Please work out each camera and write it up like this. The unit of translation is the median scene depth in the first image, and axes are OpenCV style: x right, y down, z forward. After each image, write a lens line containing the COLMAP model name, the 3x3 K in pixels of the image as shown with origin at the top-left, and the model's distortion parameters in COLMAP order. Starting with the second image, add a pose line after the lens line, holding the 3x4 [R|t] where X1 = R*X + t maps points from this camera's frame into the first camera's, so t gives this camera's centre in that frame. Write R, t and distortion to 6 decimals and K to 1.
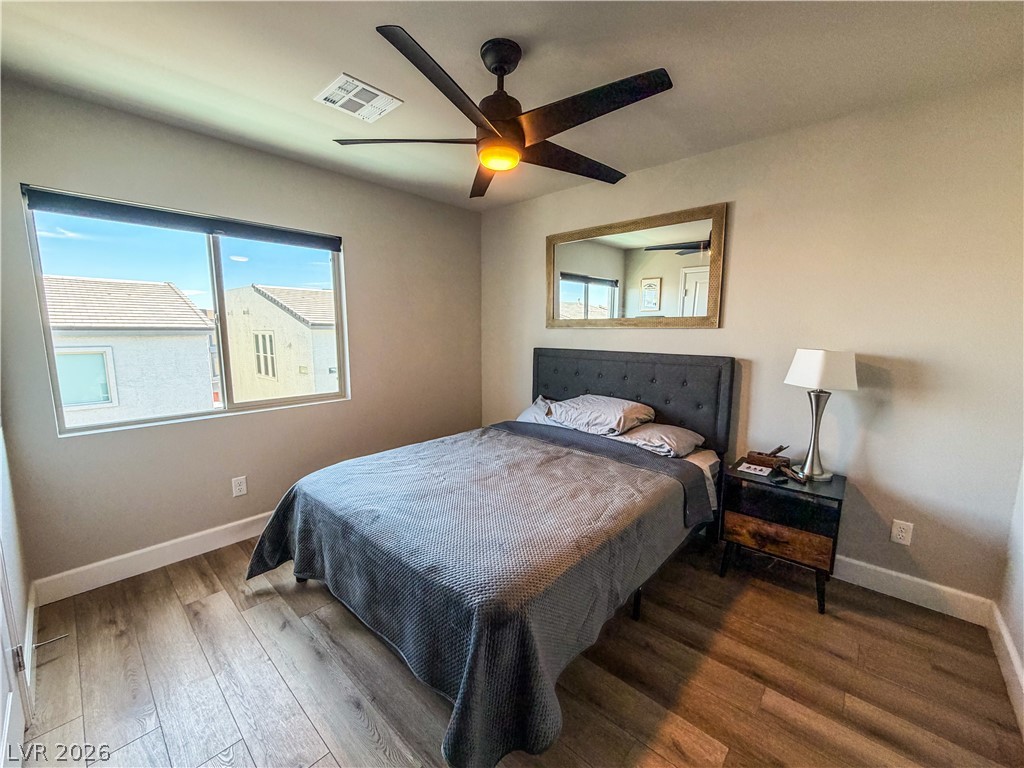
lens RADIAL K [[410.5, 0, 512.0], [0, 410.5, 384.0], [0, 0, 1]] dist [0.001108, 0.000014]
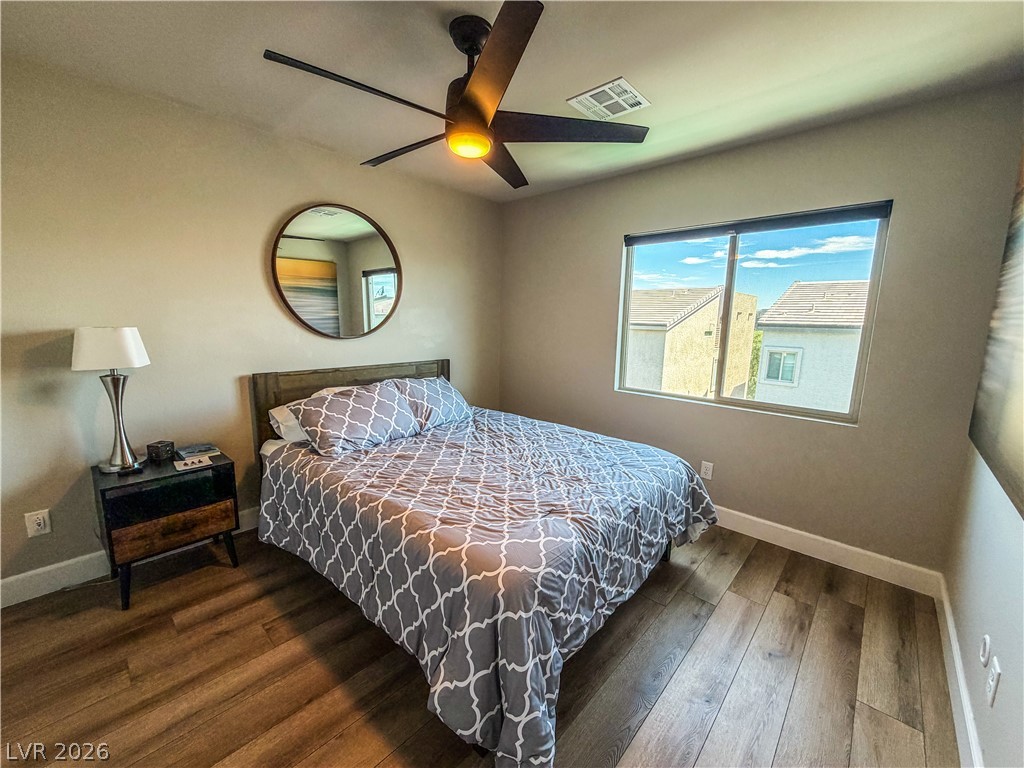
lens RADIAL K [[410.5, 0, 512.0], [0, 410.5, 384.0], [0, 0, 1]] dist [0.001108, 0.000014]
pose [[-0.013497, 0.158549, -0.987259, 0.387804], [-0.155152, 0.975058, 0.158710, -0.070878], [0.987798, 0.155317, 0.011438, 0.465668]]
